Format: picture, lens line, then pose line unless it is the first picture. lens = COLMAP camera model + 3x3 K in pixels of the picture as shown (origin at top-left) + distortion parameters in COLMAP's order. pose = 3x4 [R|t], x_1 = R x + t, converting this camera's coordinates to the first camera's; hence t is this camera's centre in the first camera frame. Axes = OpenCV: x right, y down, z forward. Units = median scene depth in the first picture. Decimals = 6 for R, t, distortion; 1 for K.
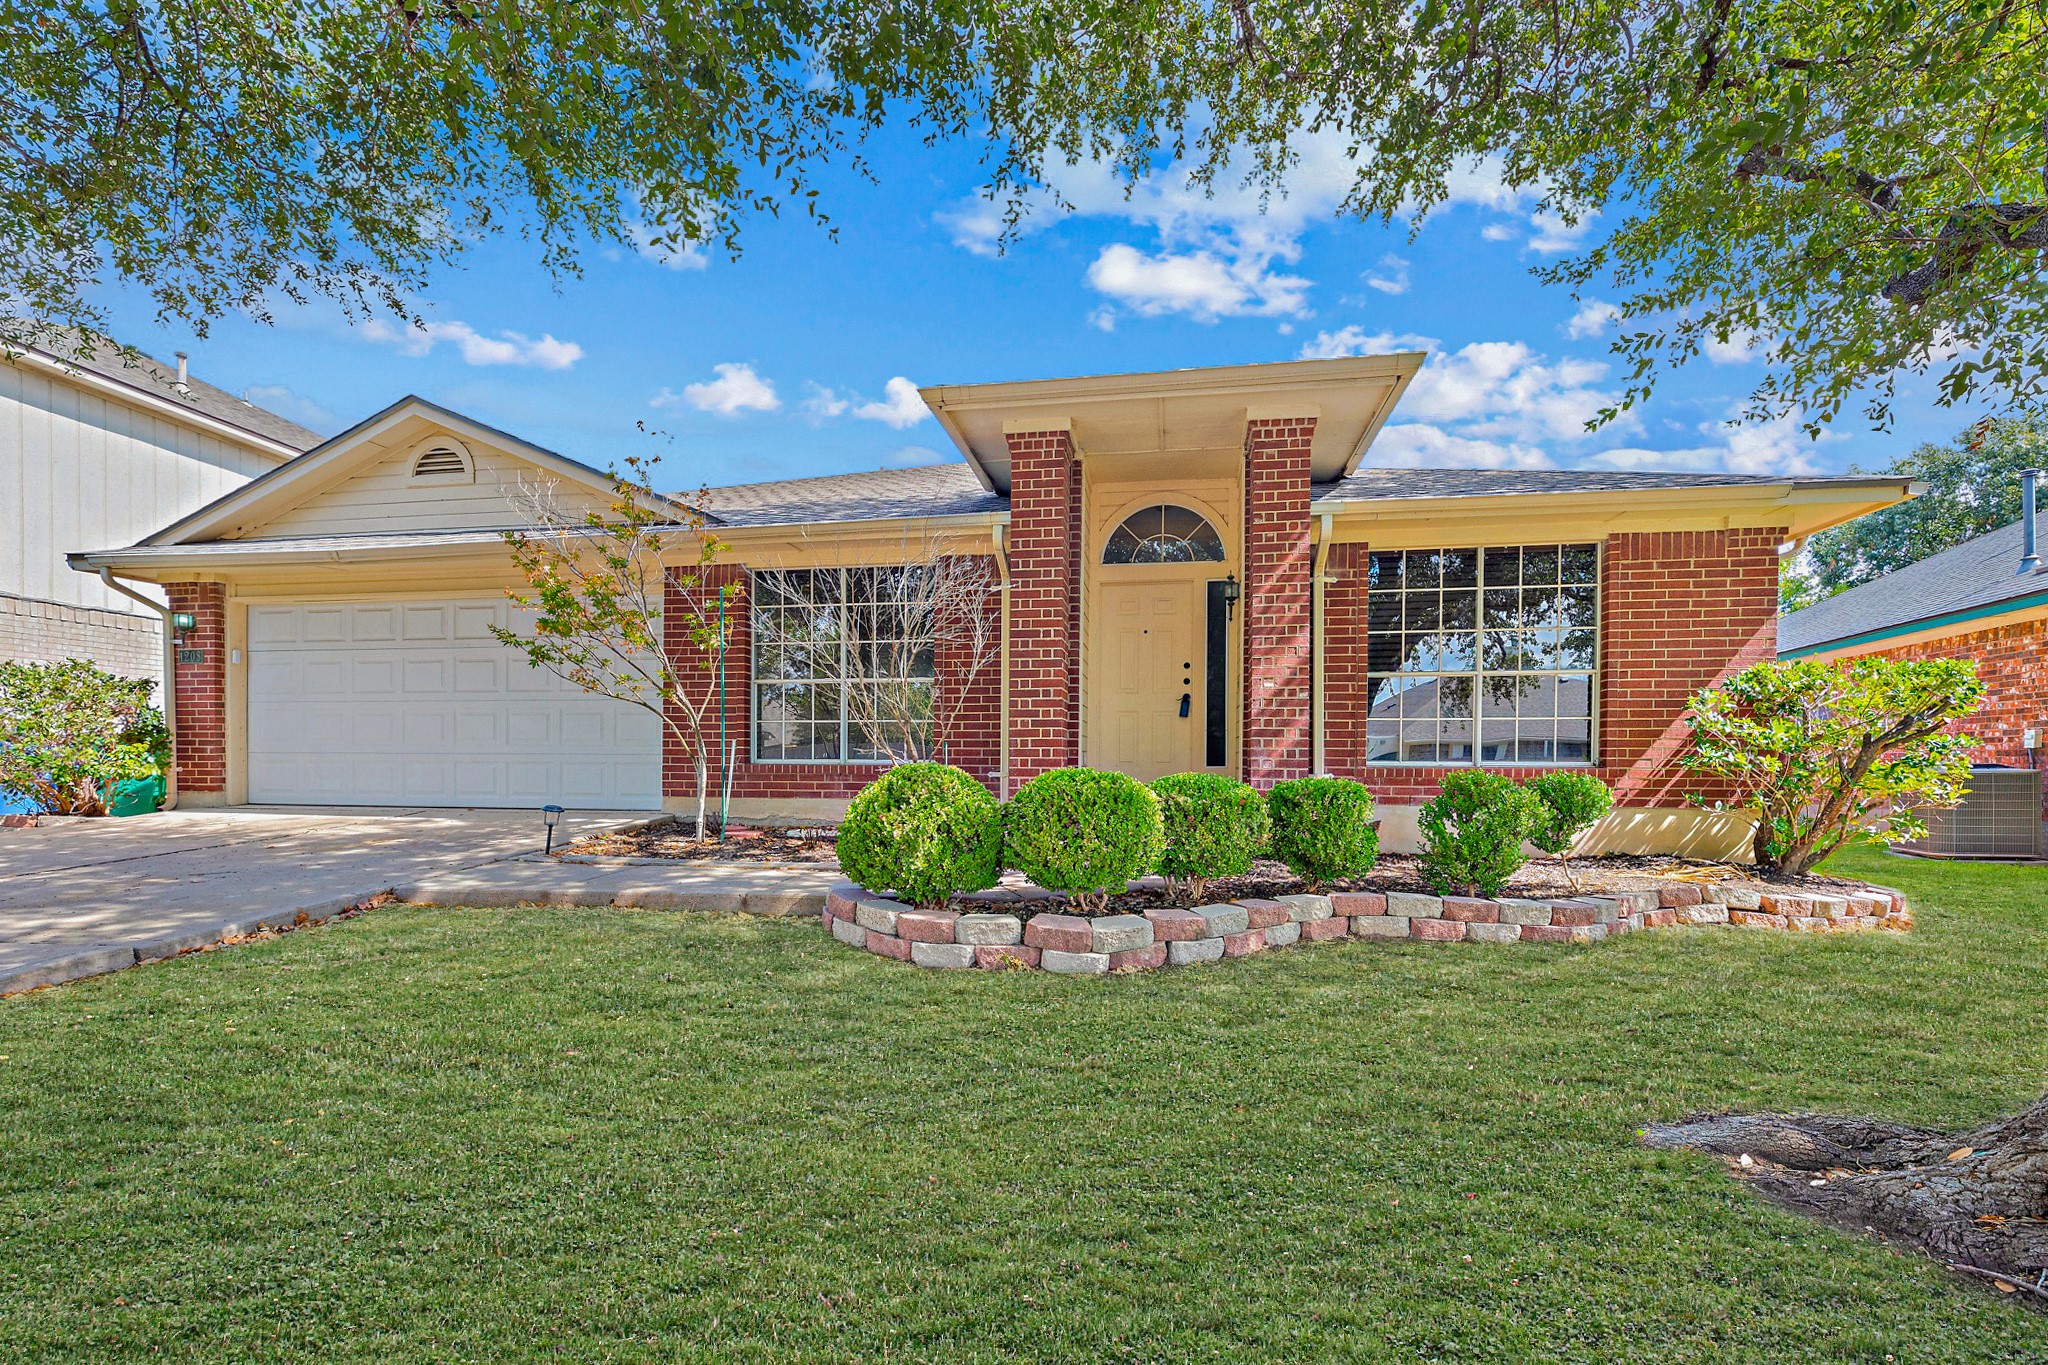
lens RADIAL K [[831.0, 0, 1016.9], [0, 831.0, 730.9], [0, 0, 1]] dist [-0.000903, -0.000117]
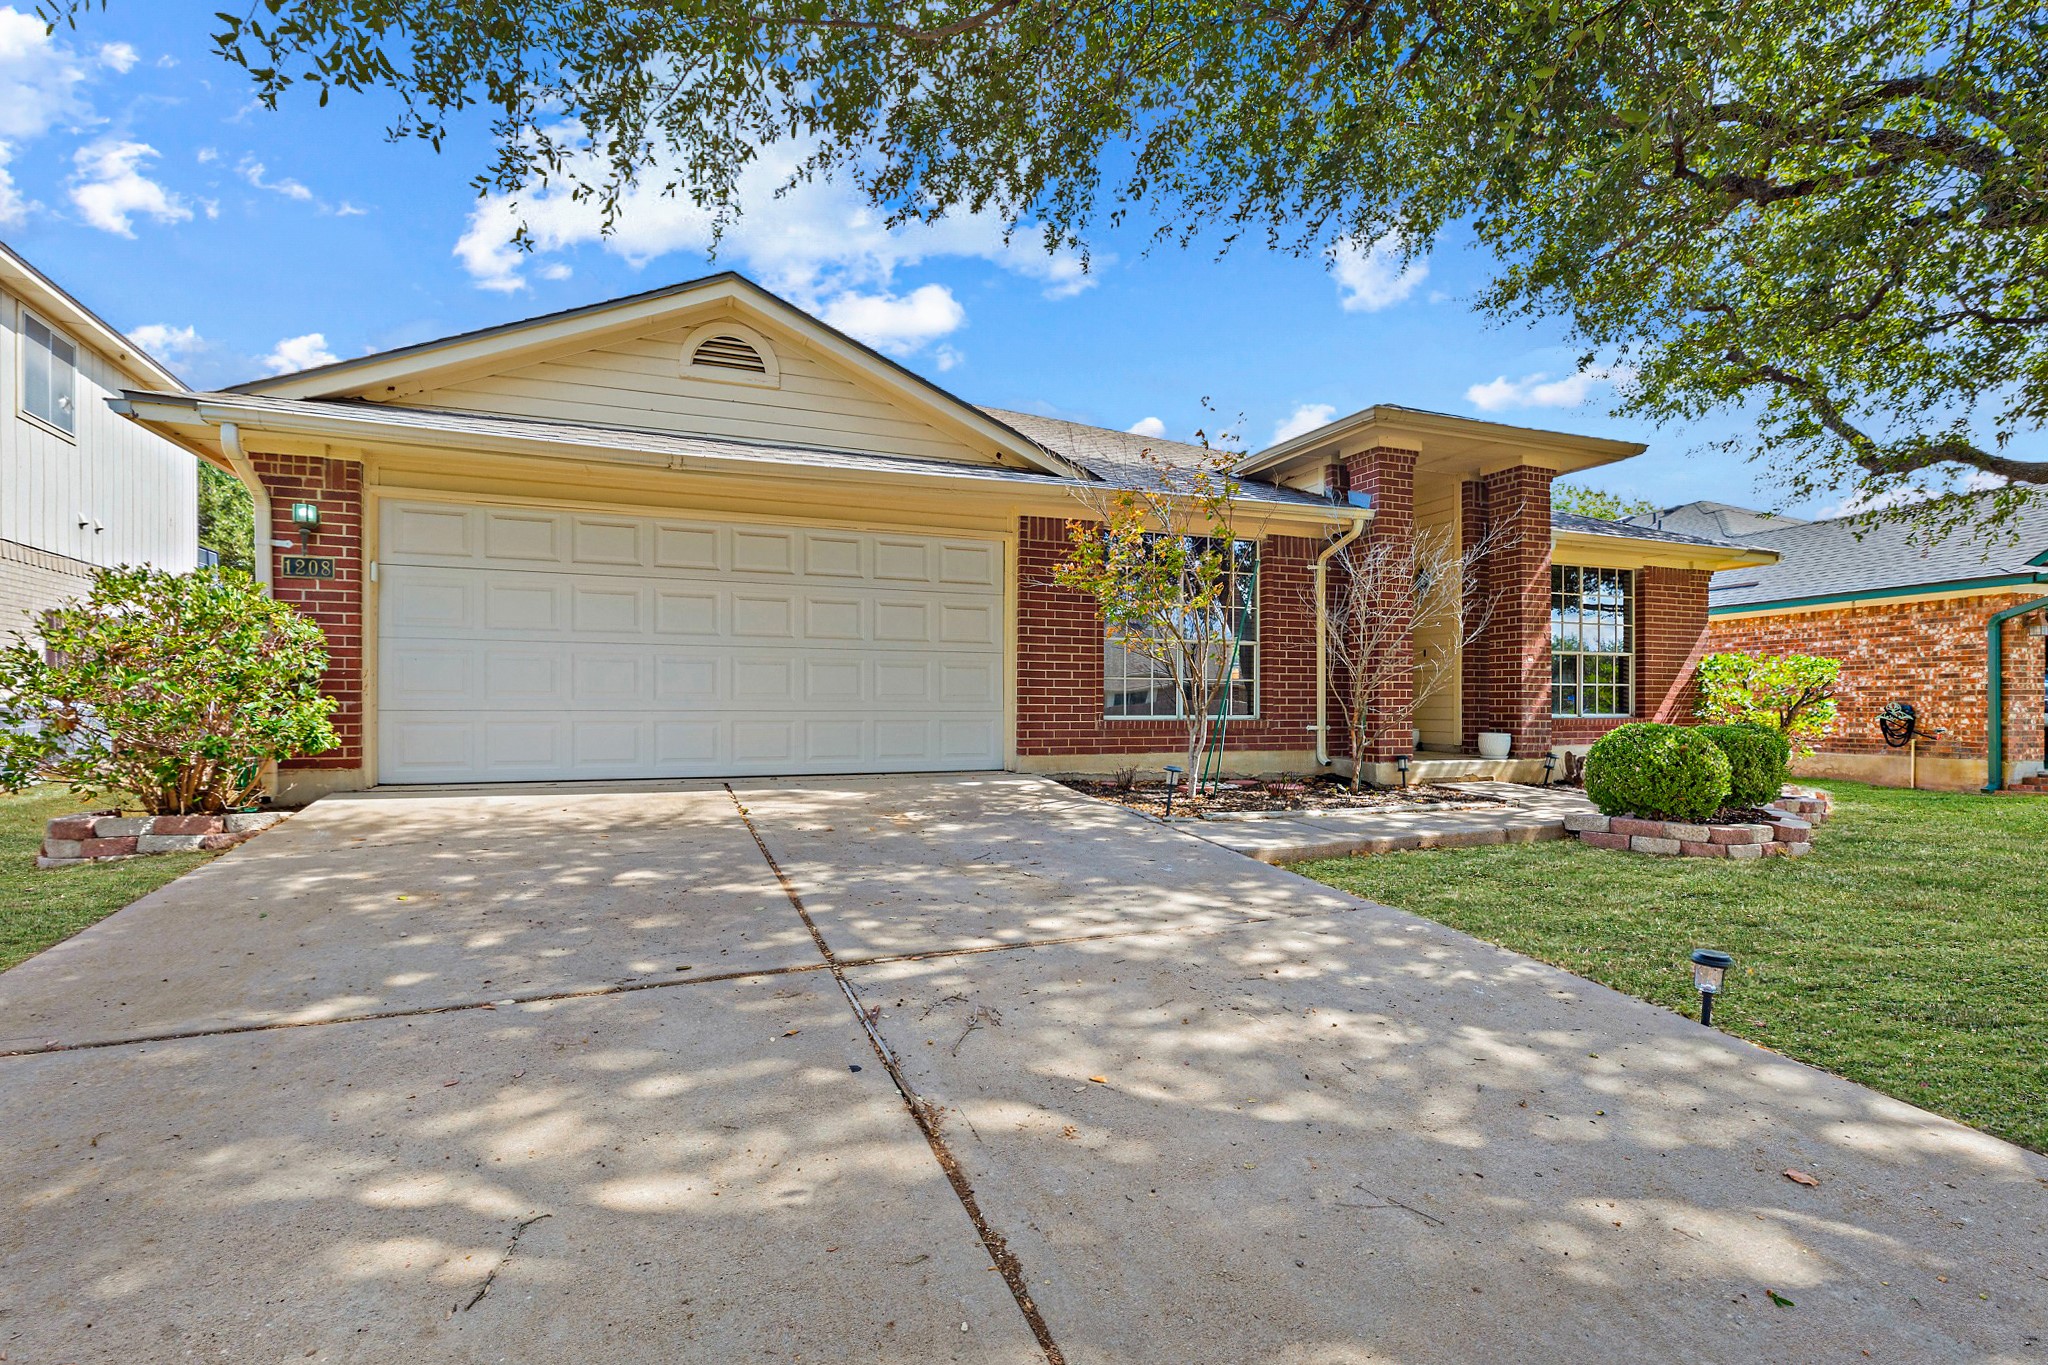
lens RADIAL K [[826.5, 0, 1024.0], [0, 826.5, 682.5], [0, 0, 1]] dist [-0.002301, -0.000127]
pose [[0.882860, 0.011360, 0.469499, -0.822458], [-0.014177, 0.999896, 0.002465, -0.007050], [-0.469422, -0.008832, 0.882930, 0.145618]]
